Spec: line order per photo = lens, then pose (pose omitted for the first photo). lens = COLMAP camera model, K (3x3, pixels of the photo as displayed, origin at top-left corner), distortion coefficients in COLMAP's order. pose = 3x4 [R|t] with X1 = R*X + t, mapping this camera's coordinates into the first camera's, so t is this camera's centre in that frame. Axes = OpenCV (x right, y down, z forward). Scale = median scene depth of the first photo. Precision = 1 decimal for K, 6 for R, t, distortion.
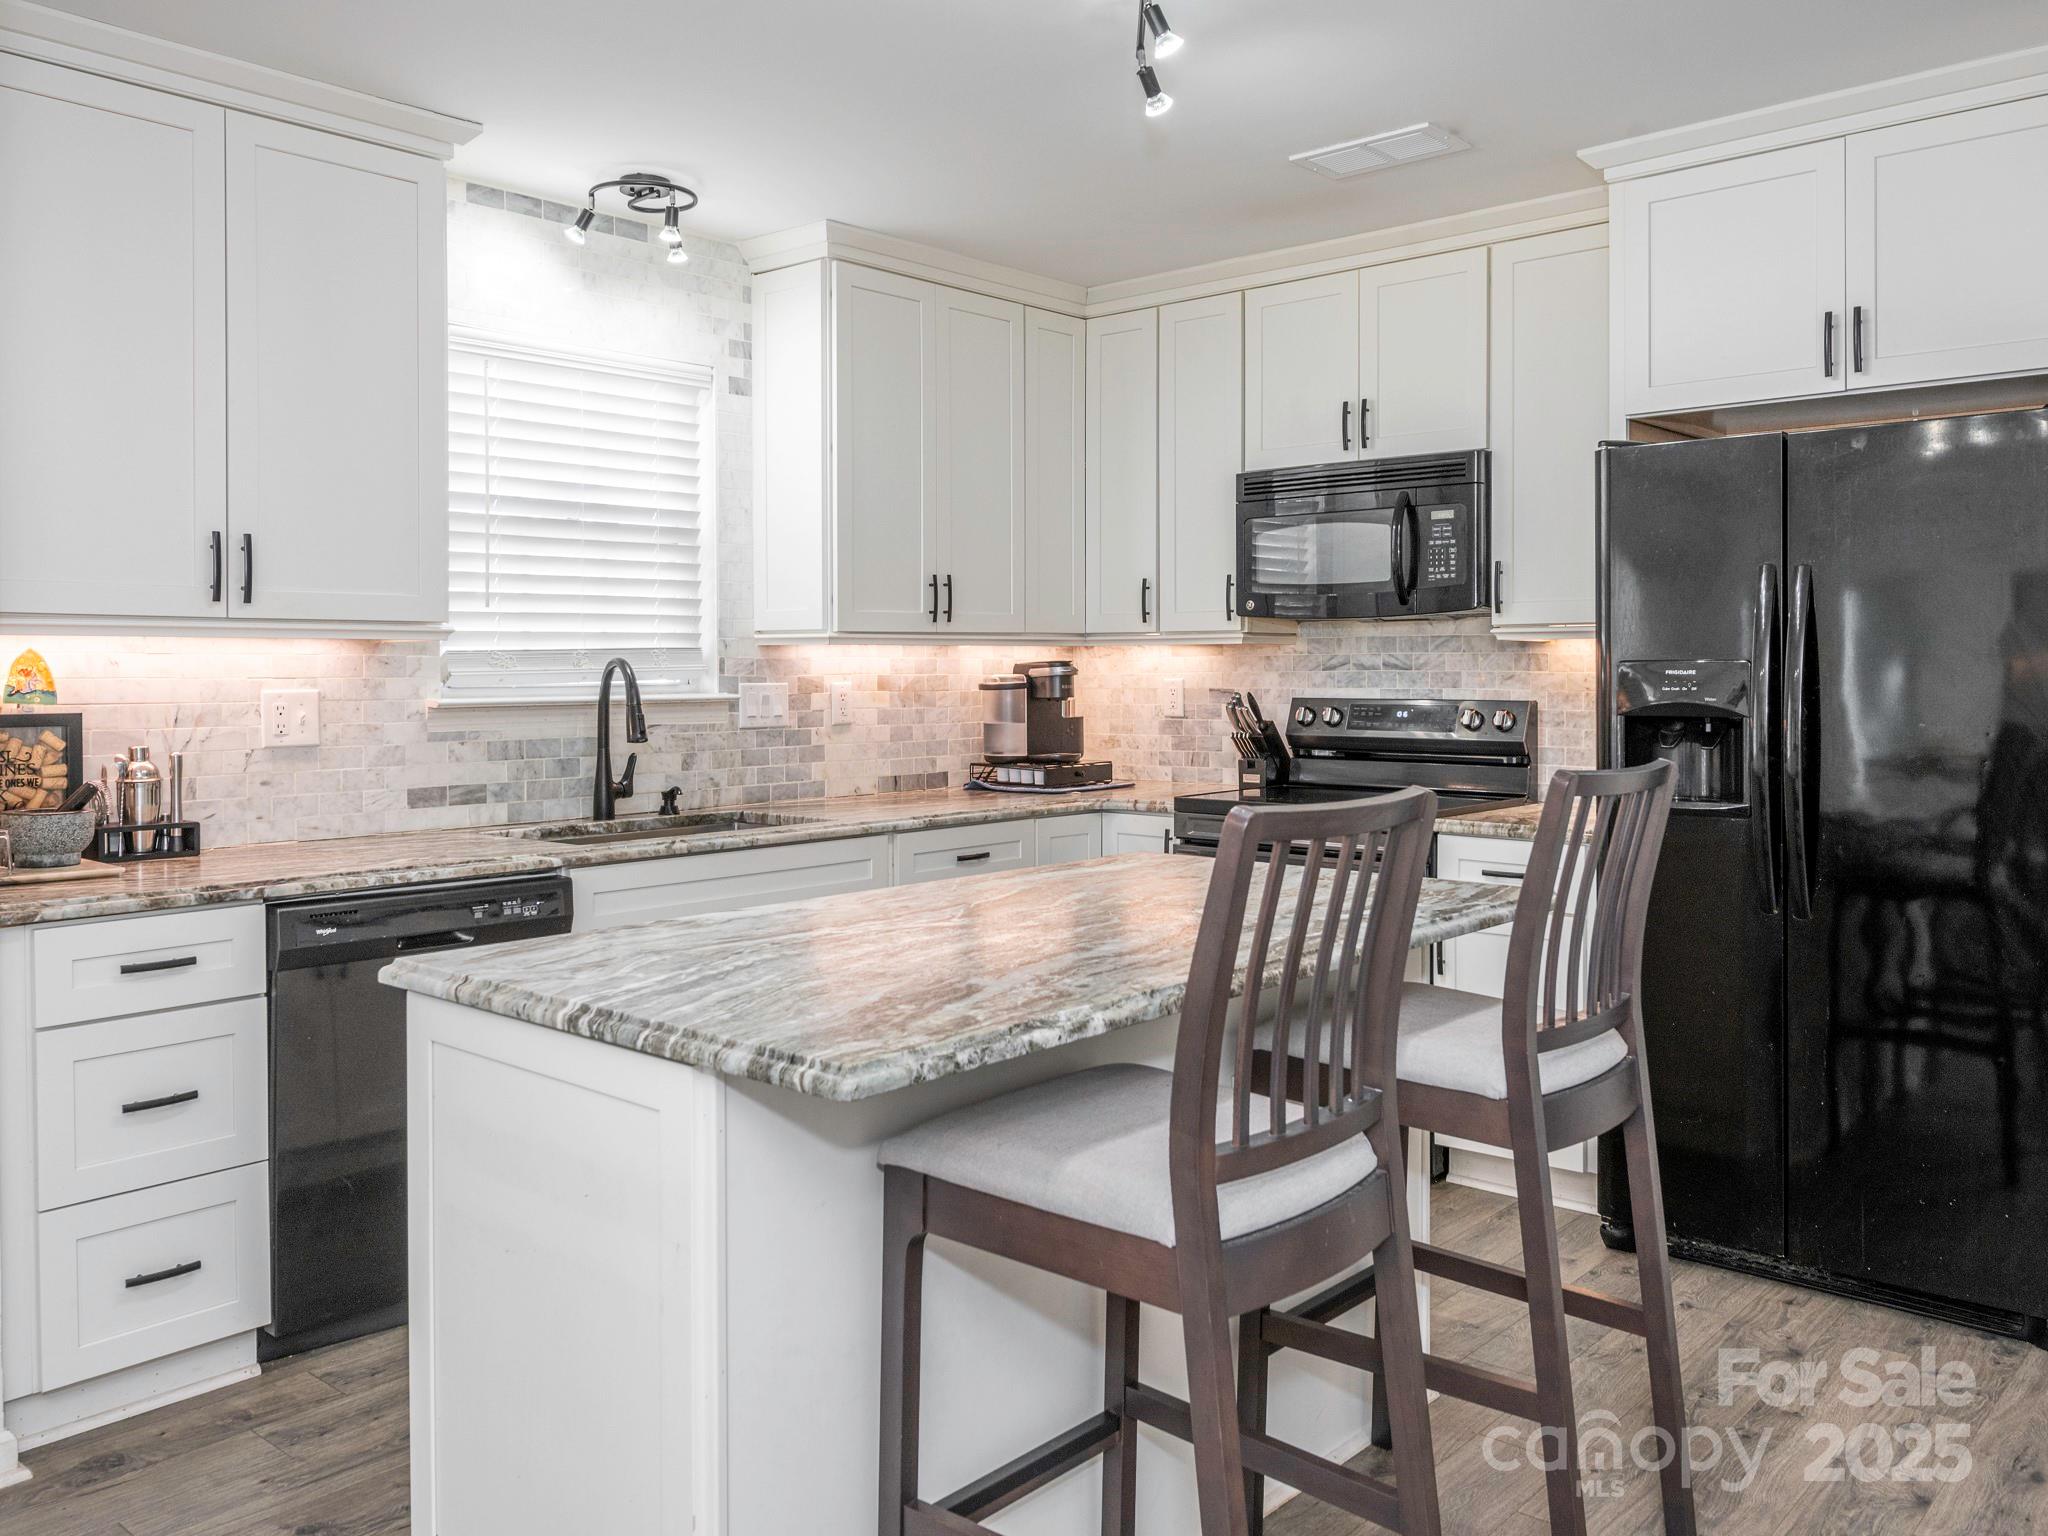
lens RADIAL K [[1645.9, 0, 1043.4], [0, 1645.9, 695.8], [0, 0, 1]] dist [0.024953, -0.031974]
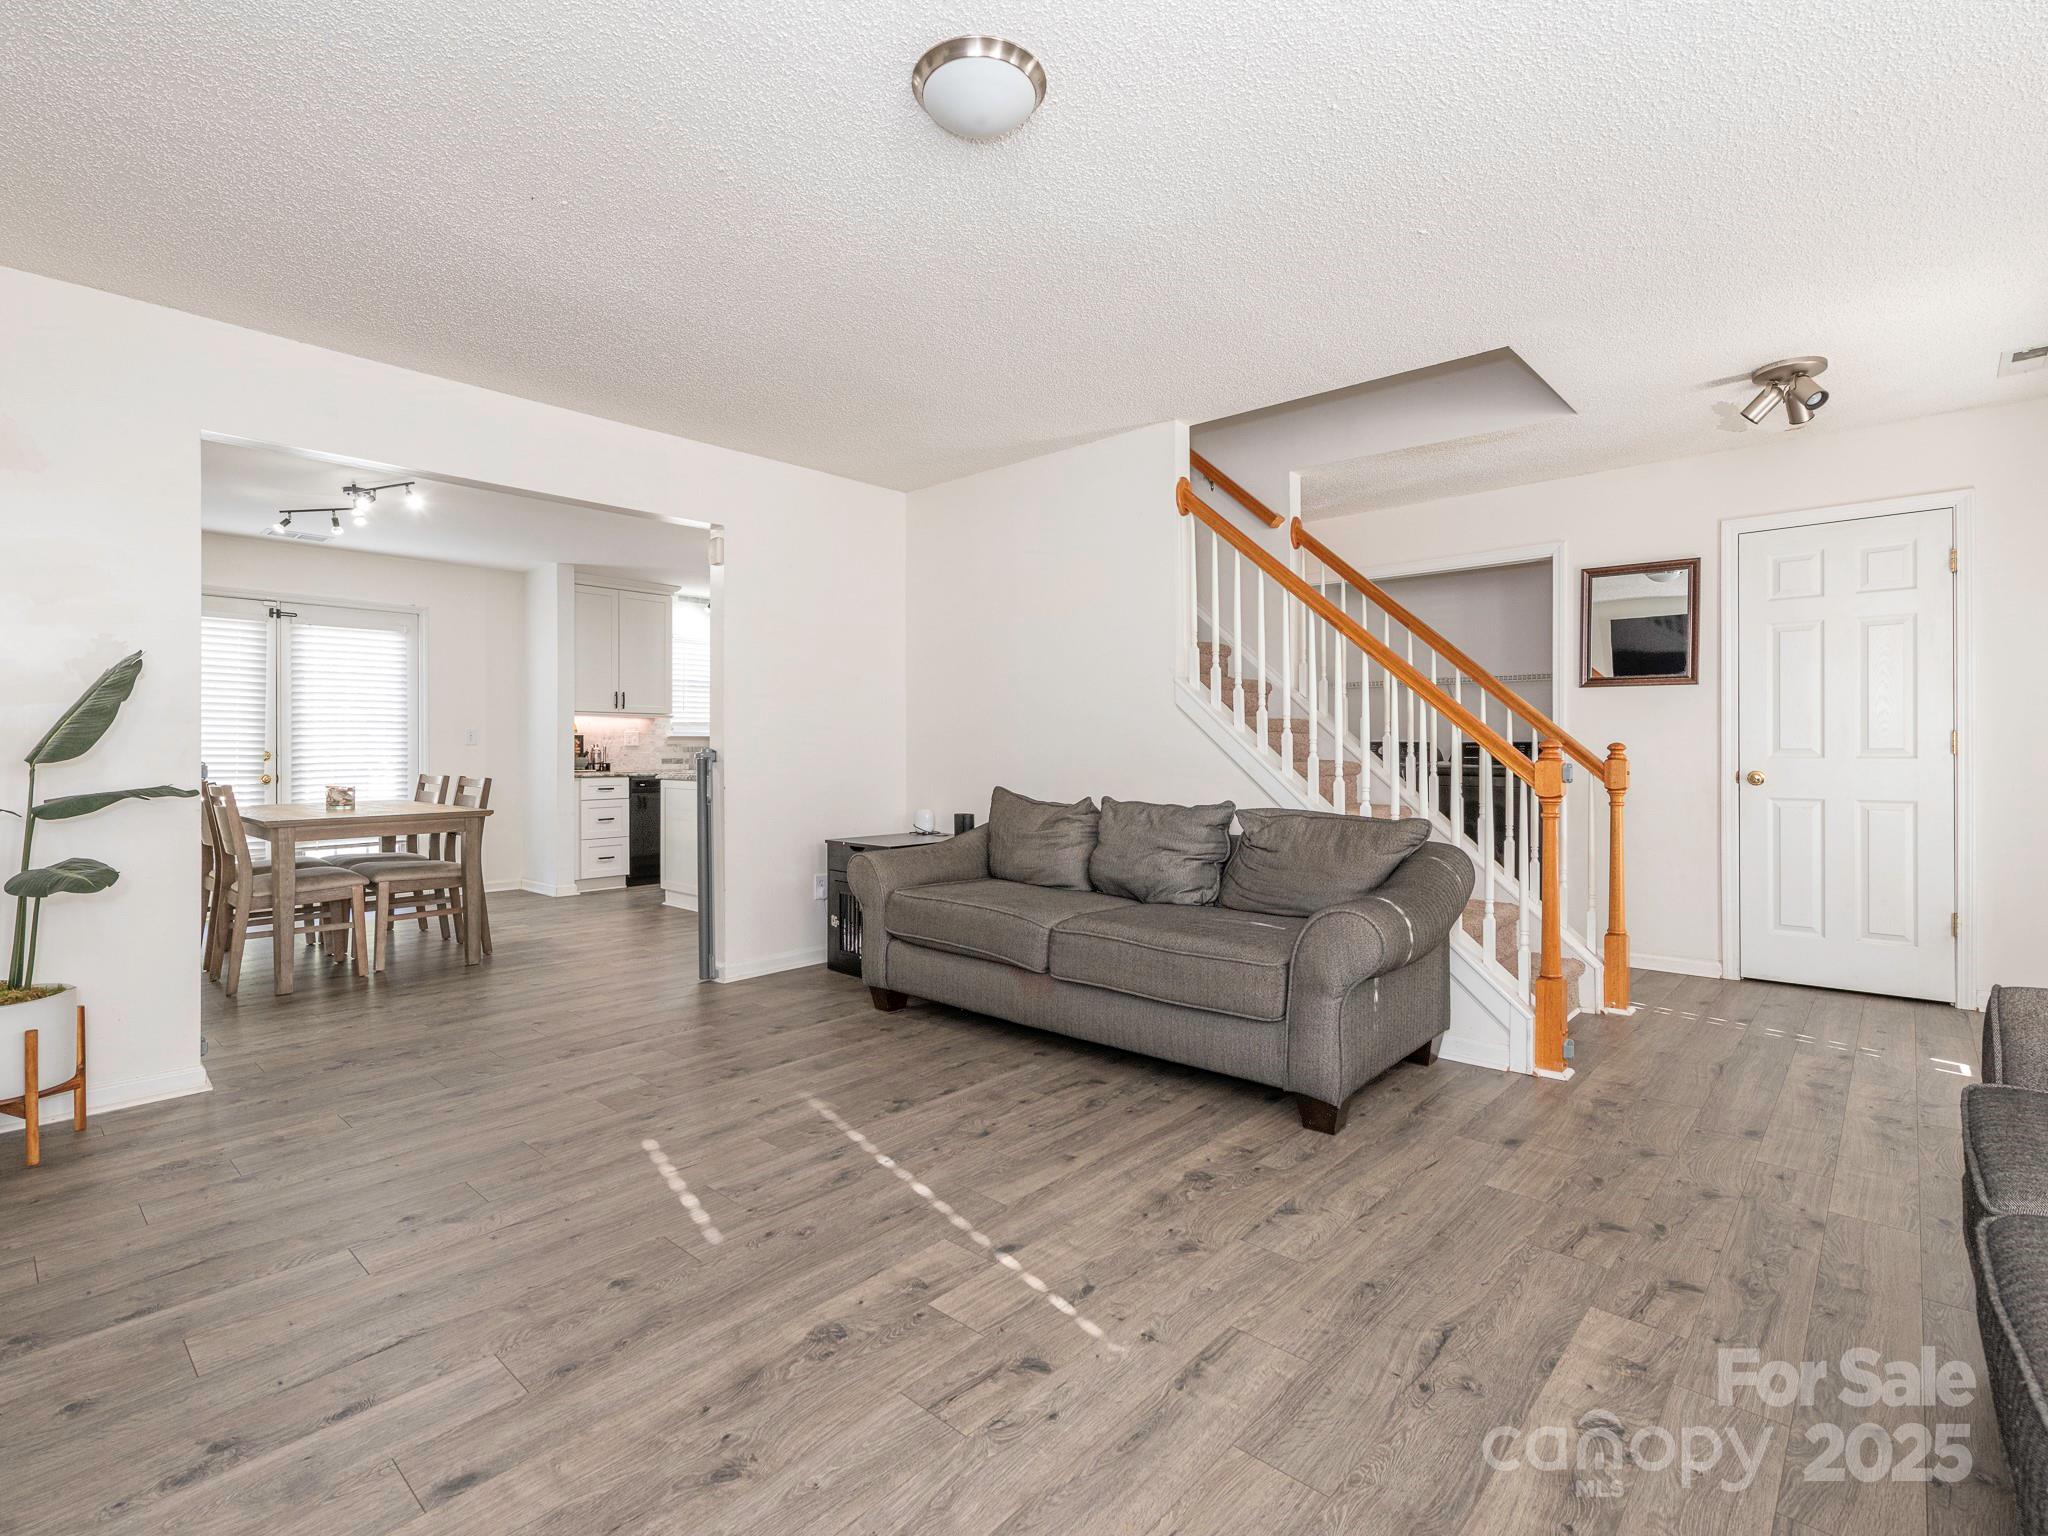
lens RADIAL K [[955.0, 0, 1015.6], [0, 955.0, 762.1], [0, 0, 1]] dist [-0.006344, 0.000038]
pose [[0.999653, 0.006616, -0.025511, 0.445330], [-0.006597, 0.999978, 0.000829, 0.053881], [0.025516, -0.000660, 0.999674, -1.077484]]
